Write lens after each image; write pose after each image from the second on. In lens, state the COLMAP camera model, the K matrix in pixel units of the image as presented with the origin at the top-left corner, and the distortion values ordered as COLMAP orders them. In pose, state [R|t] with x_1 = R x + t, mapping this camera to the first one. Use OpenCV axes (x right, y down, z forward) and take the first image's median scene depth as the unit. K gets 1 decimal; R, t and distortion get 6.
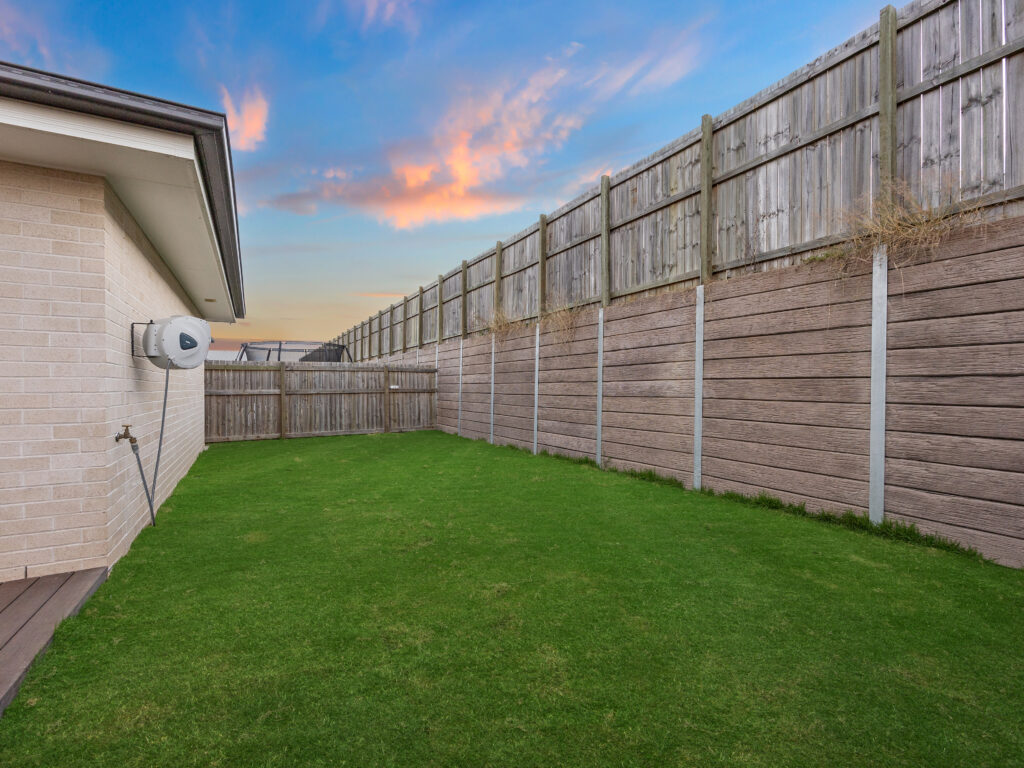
lens RADIAL K [[471.7, 0, 517.5], [0, 471.7, 383.2], [0, 0, 1]] dist [0.002434, 0.000464]
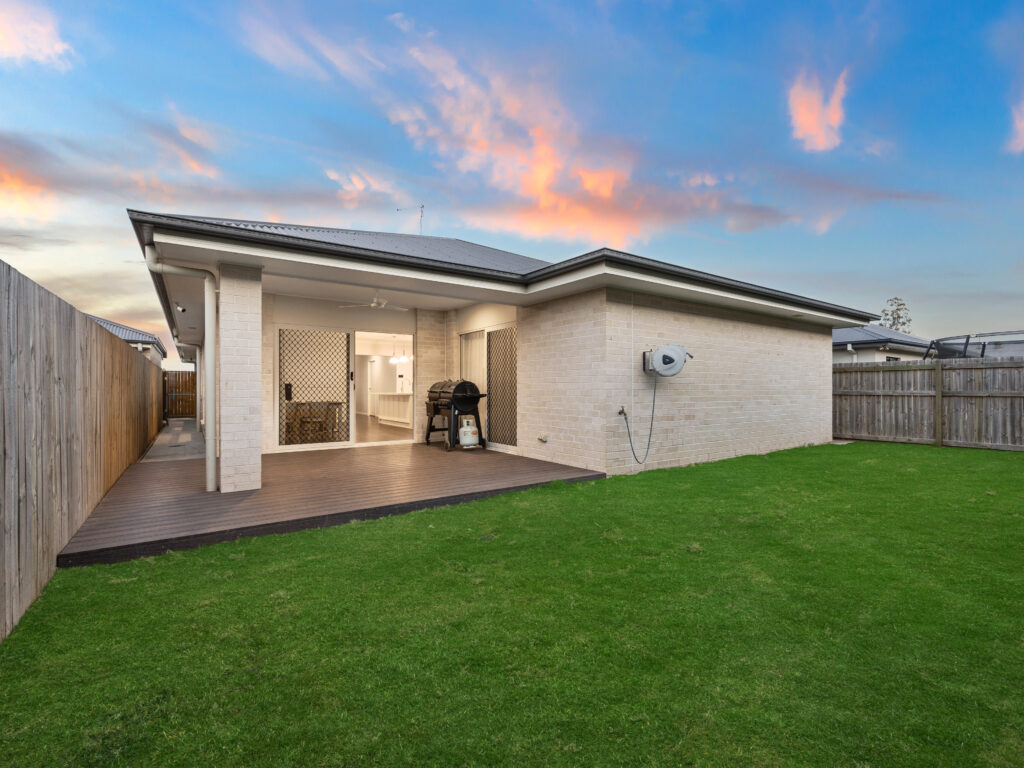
lens RADIAL K [[471.7, 0, 518.2], [0, 471.7, 387.5], [0, 0, 1]] dist [0.002434, 0.000464]
pose [[0.088487, -0.000211, -0.996077, 0.341427], [0.006258, 0.999980, 0.000344, 0.002060], [0.996058, -0.006264, 0.088487, 0.125454]]
